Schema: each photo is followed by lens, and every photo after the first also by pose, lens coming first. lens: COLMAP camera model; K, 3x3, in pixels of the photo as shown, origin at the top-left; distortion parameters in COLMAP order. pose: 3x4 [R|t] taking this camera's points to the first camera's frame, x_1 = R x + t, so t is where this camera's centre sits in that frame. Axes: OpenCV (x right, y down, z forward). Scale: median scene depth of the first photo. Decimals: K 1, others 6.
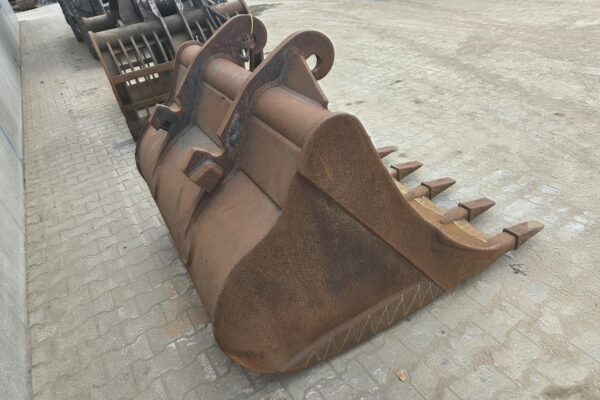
lens RADIAL K [[400.1, 0, 294.7], [0, 400.1, 197.1], [0, 0, 1]] dist [0.041852, -0.033263]
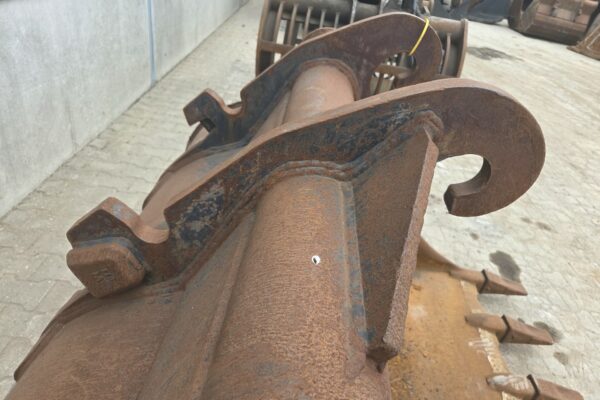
lens RADIAL K [[400.1, 0, 300.0], [0, 400.1, 200.0], [0, 0, 1]] dist [0.041852, -0.033263]
pose [[0.793443, 0.528515, -0.301860, 0.035819], [-0.536047, 0.841705, 0.064702, -0.180096], [0.288274, 0.110474, 0.951154, 0.428475]]
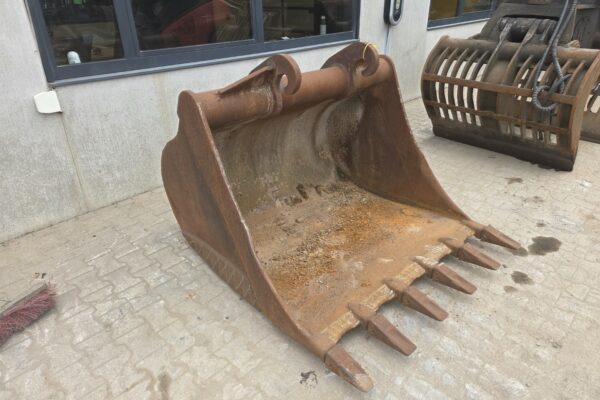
lens RADIAL K [[400.1, 0, 301.1], [0, 400.1, 198.4], [0, 0, 1]] dist [0.041852, -0.033263]
pose [[0.242173, 0.582070, -0.776239, 0.910368], [-0.565200, 0.734921, 0.374754, -0.398450], [0.788607, 0.347975, 0.506964, 0.351005]]
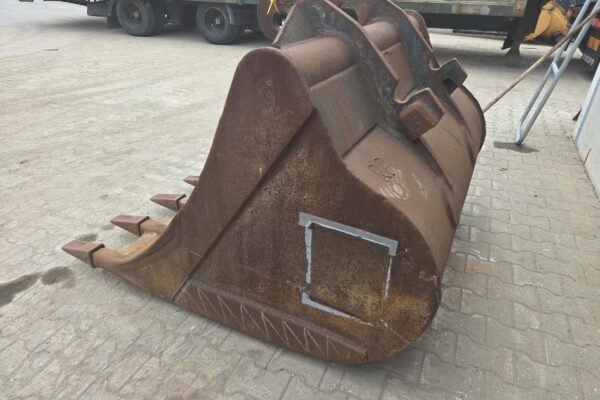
lens RADIAL K [[400.1, 0, 298.6], [0, 400.1, 203.4], [0, 0, 1]] dist [0.041852, -0.033263]
pose [[-0.569275, -0.272692, 0.775606, -0.689390], [0.516328, 0.615559, 0.595393, -0.542967], [-0.639791, 0.739409, -0.209624, 1.240372]]
